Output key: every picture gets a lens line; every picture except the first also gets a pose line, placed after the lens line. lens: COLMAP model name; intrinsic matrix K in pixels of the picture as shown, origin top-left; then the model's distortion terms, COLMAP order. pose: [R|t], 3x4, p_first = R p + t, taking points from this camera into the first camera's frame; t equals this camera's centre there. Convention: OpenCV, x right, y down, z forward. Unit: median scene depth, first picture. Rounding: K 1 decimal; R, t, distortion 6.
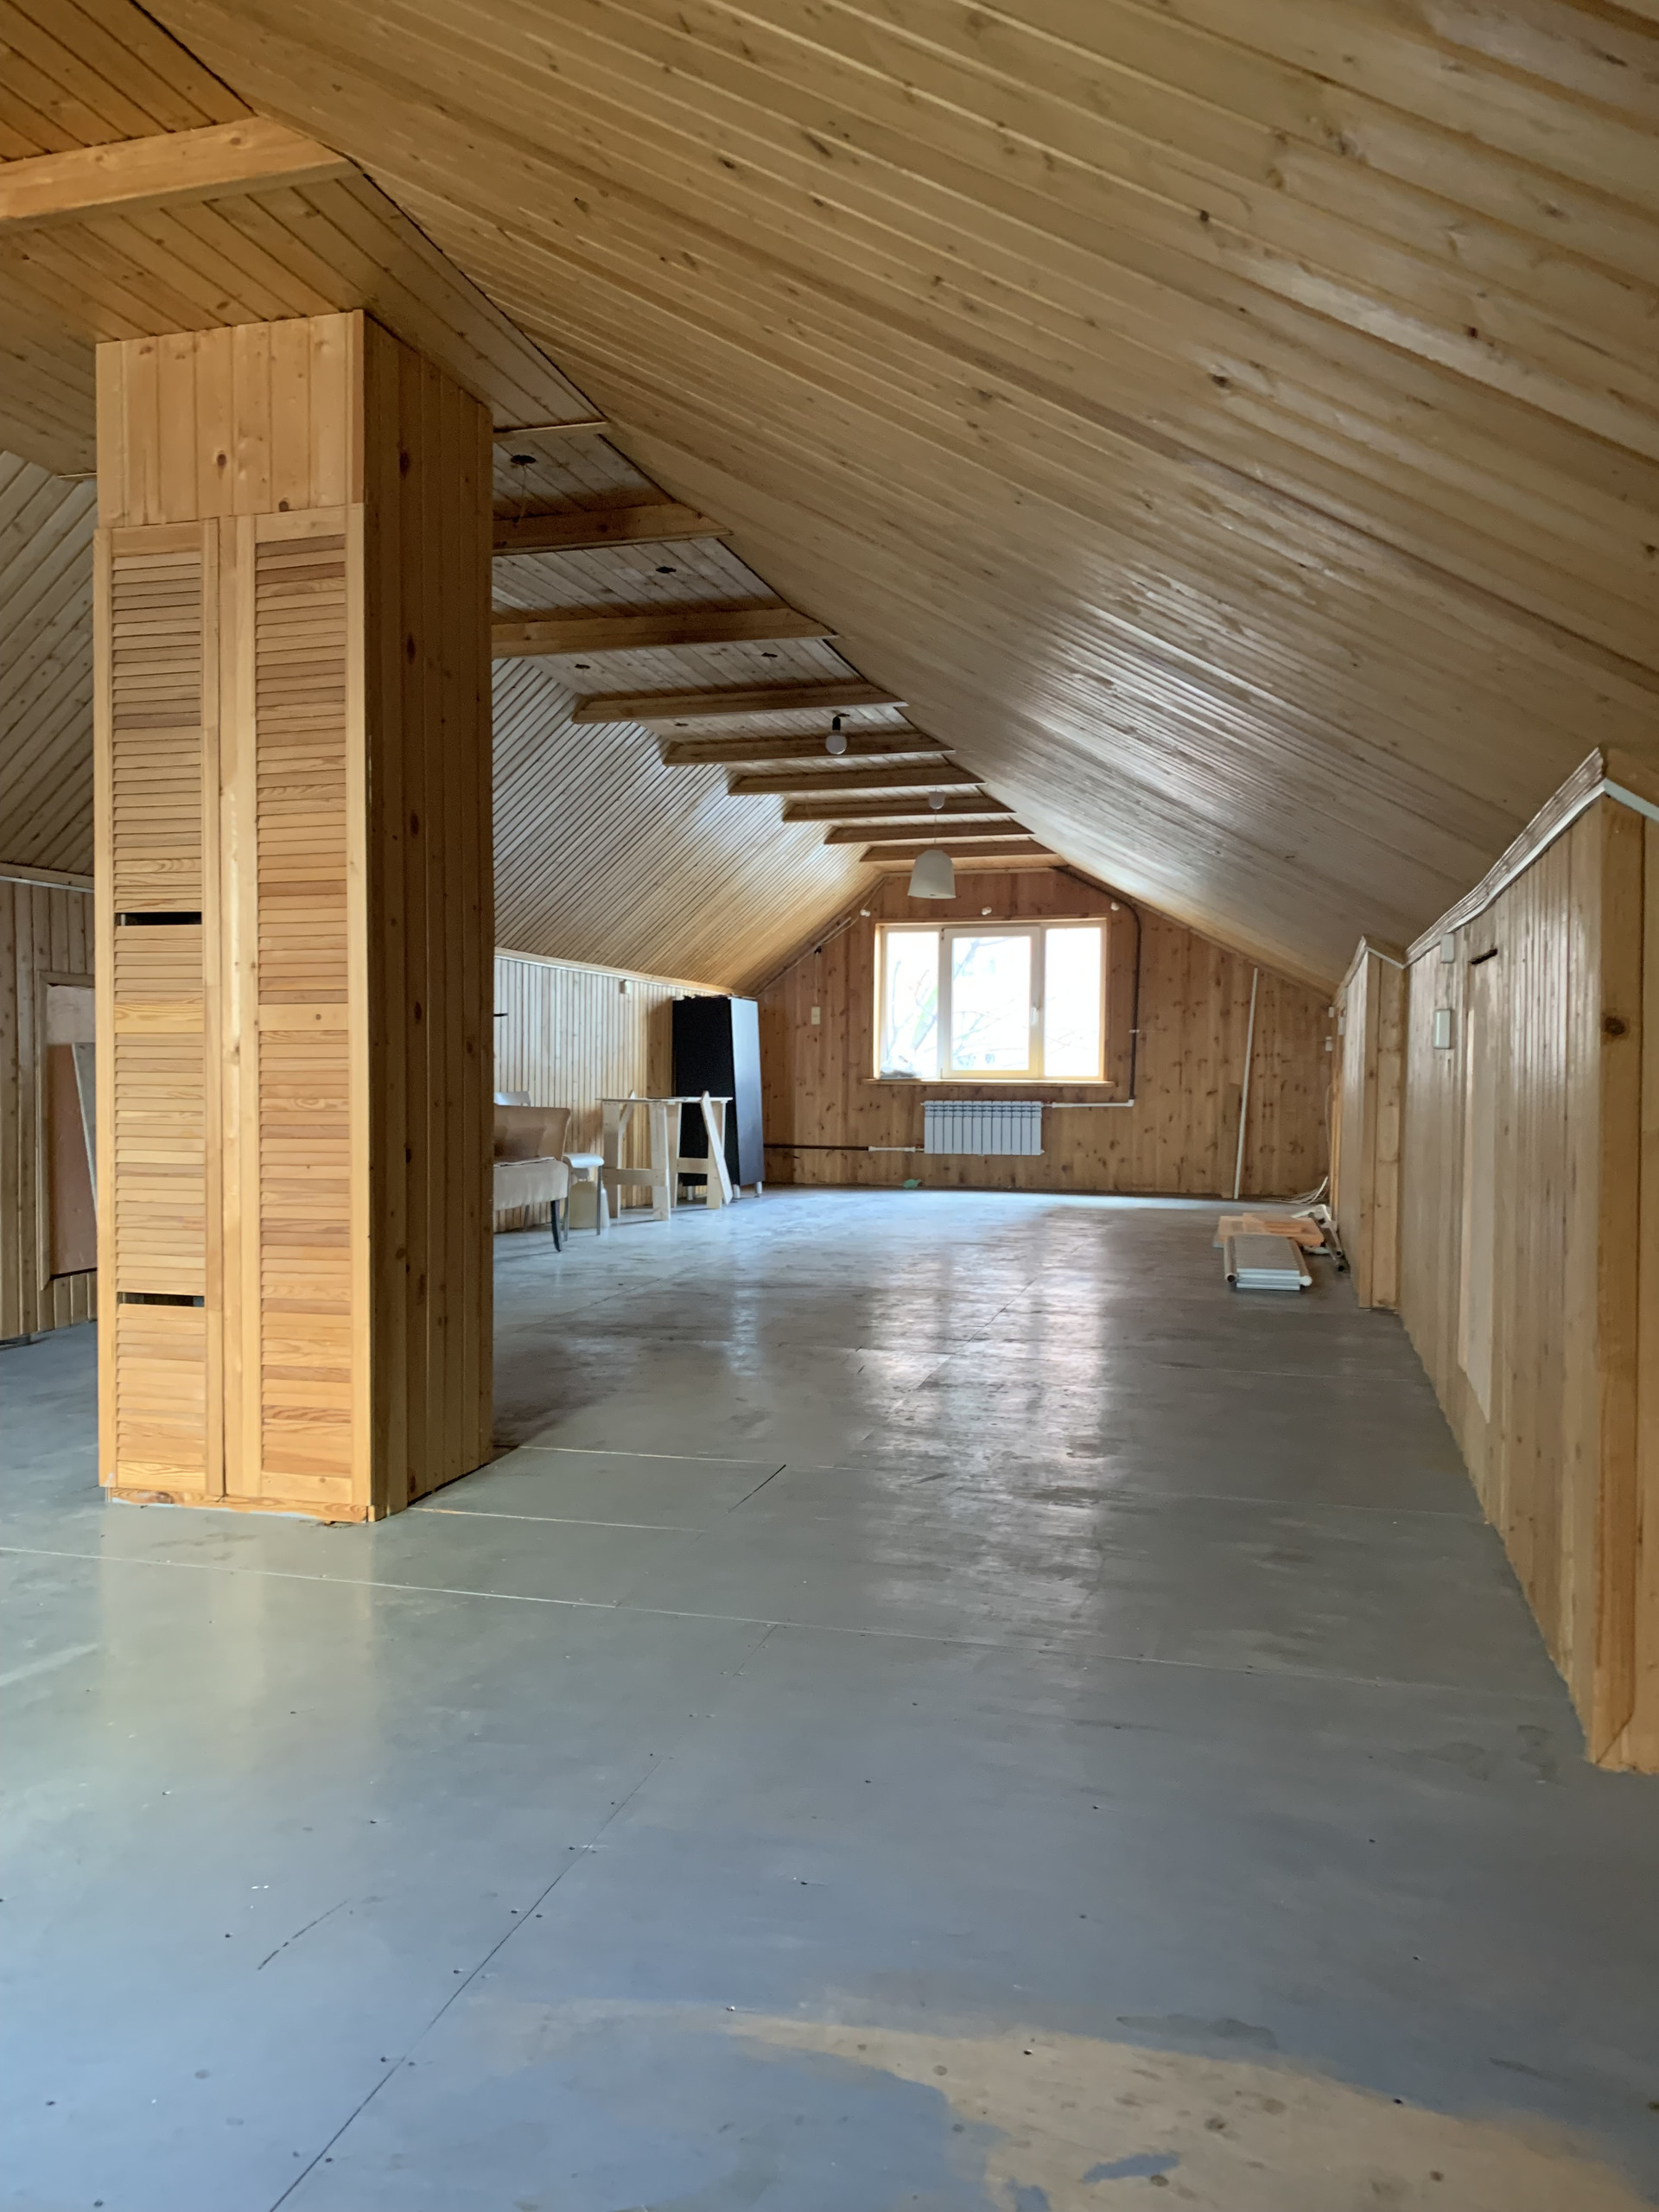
lens RADIAL K [[1697.9, 0, 823.9], [0, 1697.9, 1115.9], [0, 0, 1]] dist [0.031130, -0.038570]
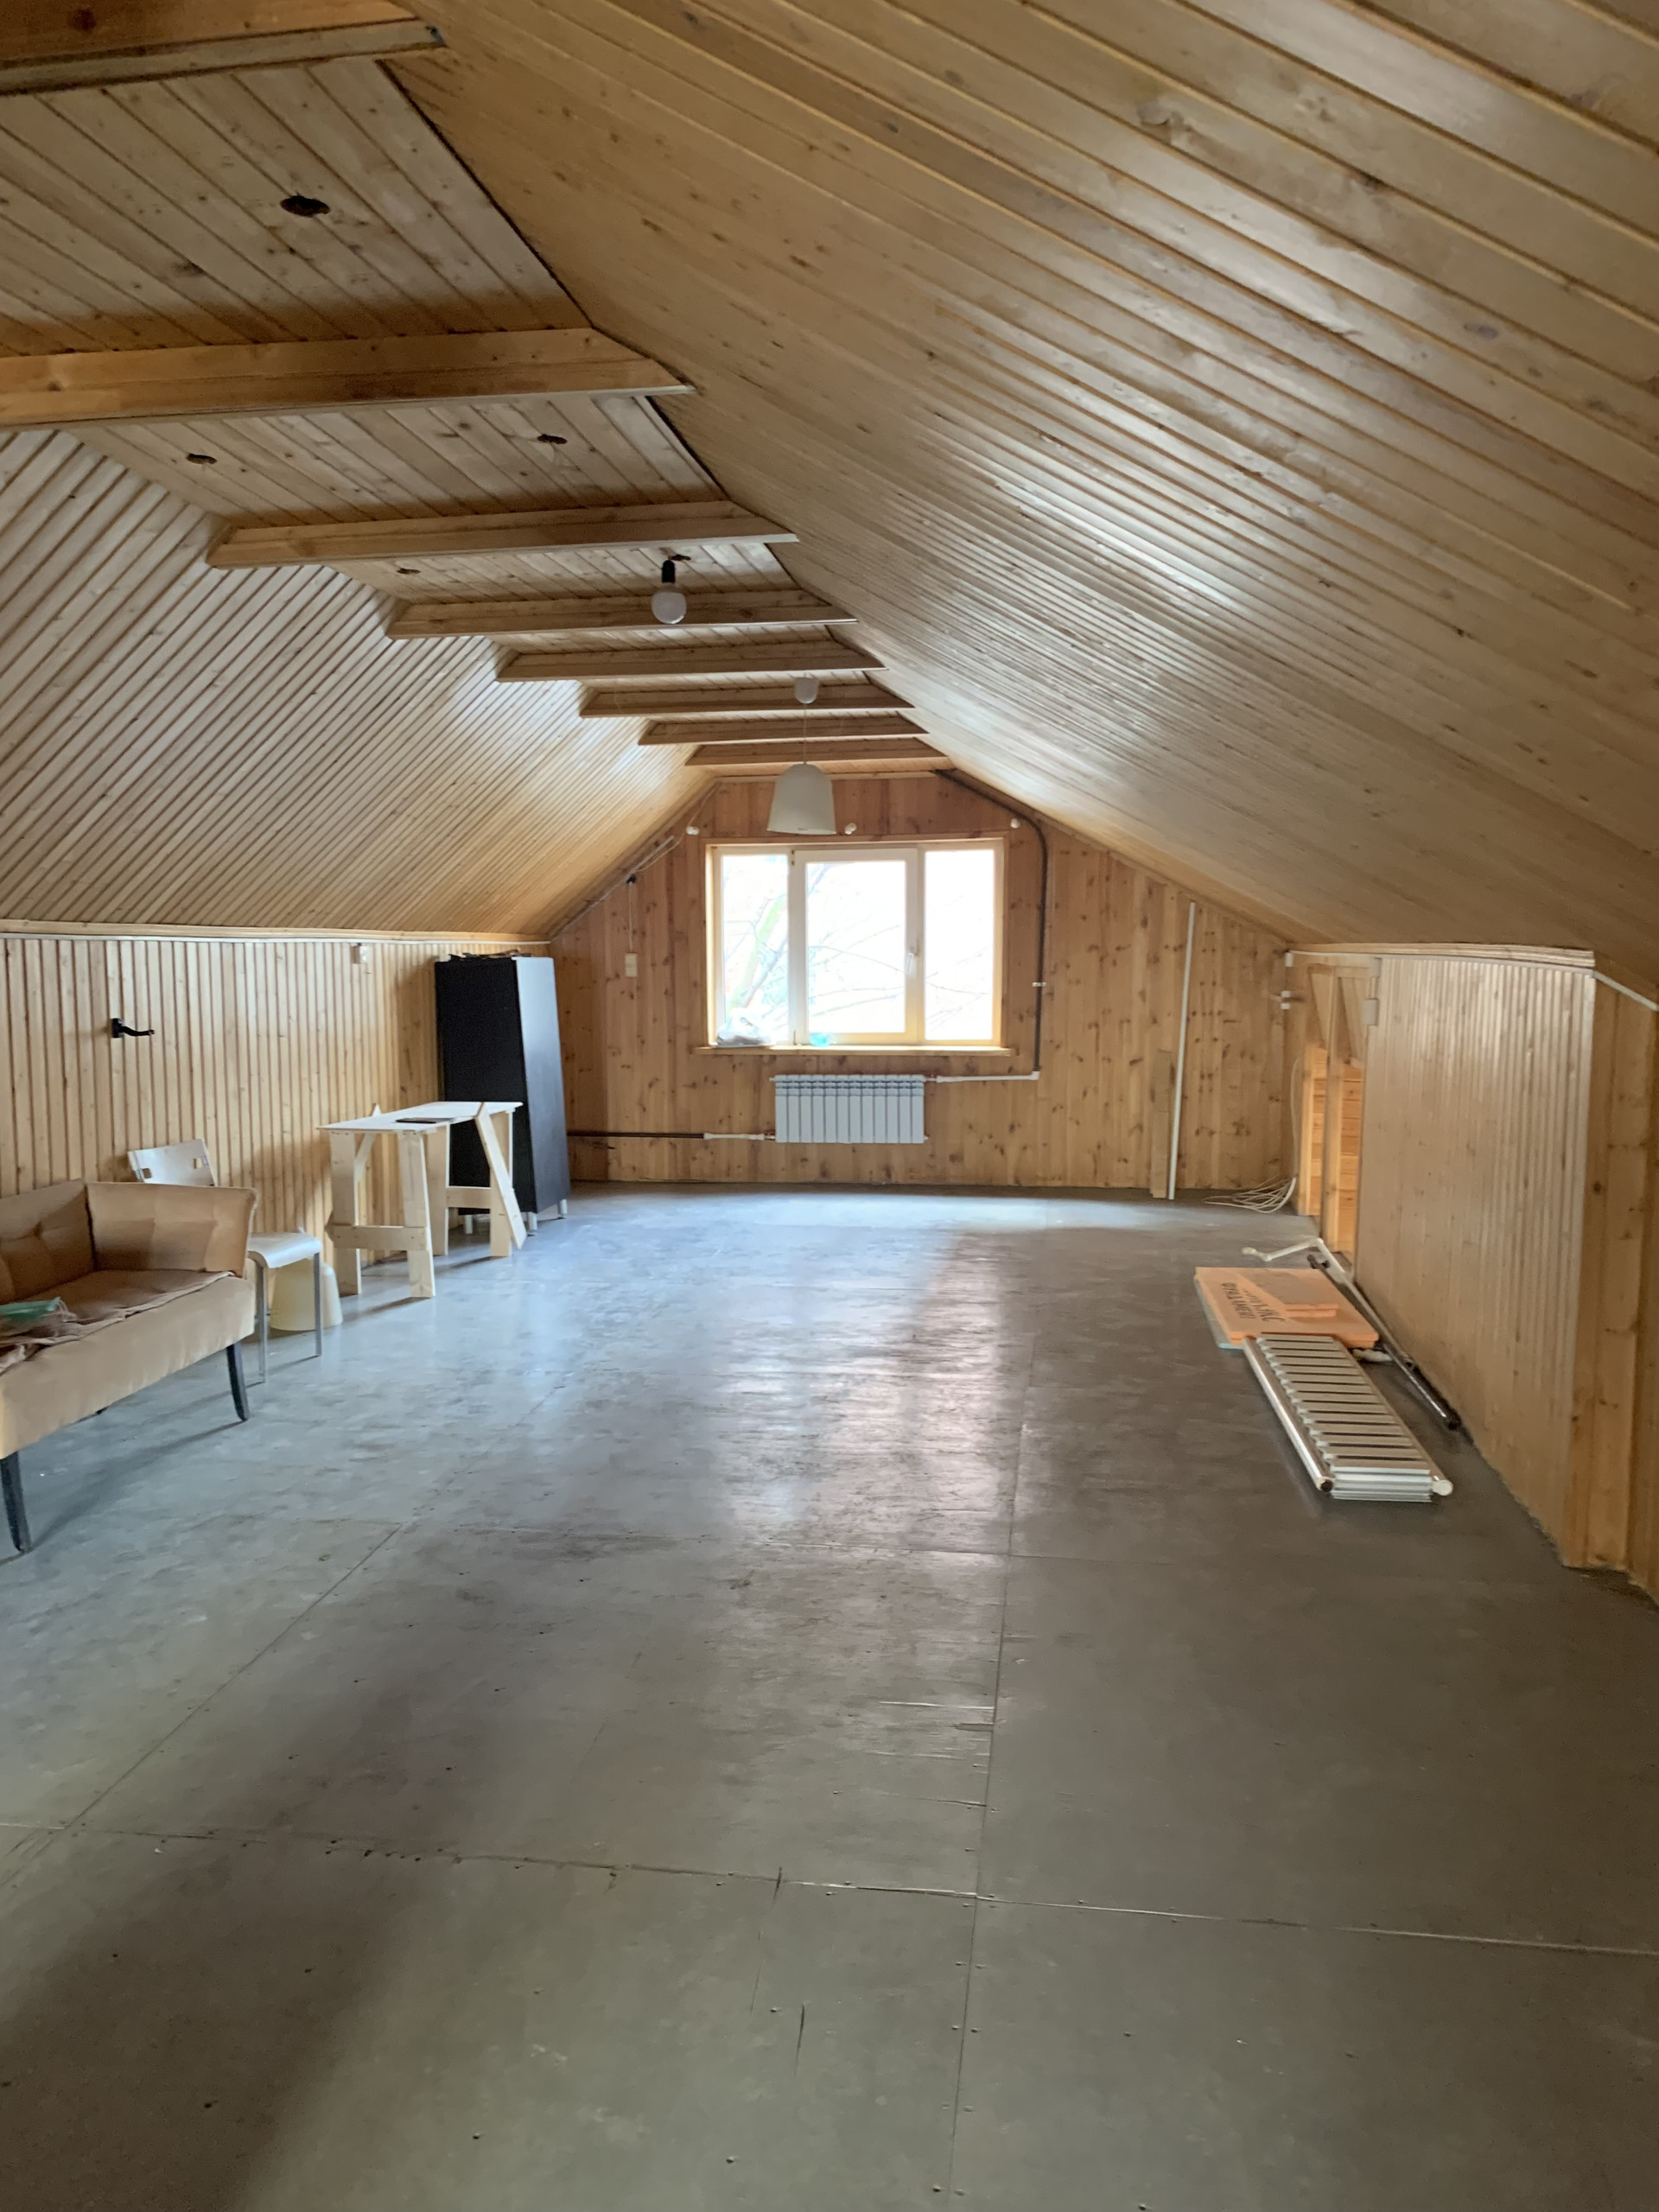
lens RADIAL K [[1697.9, 0, 841.1], [0, 1697.9, 1147.4], [0, 0, 1]] dist [0.031130, -0.038570]
pose [[0.992130, -0.027260, 0.122209, -0.007036], [0.015521, 0.995260, 0.096005, -0.053720], [-0.124247, -0.093353, 0.987850, 0.238317]]
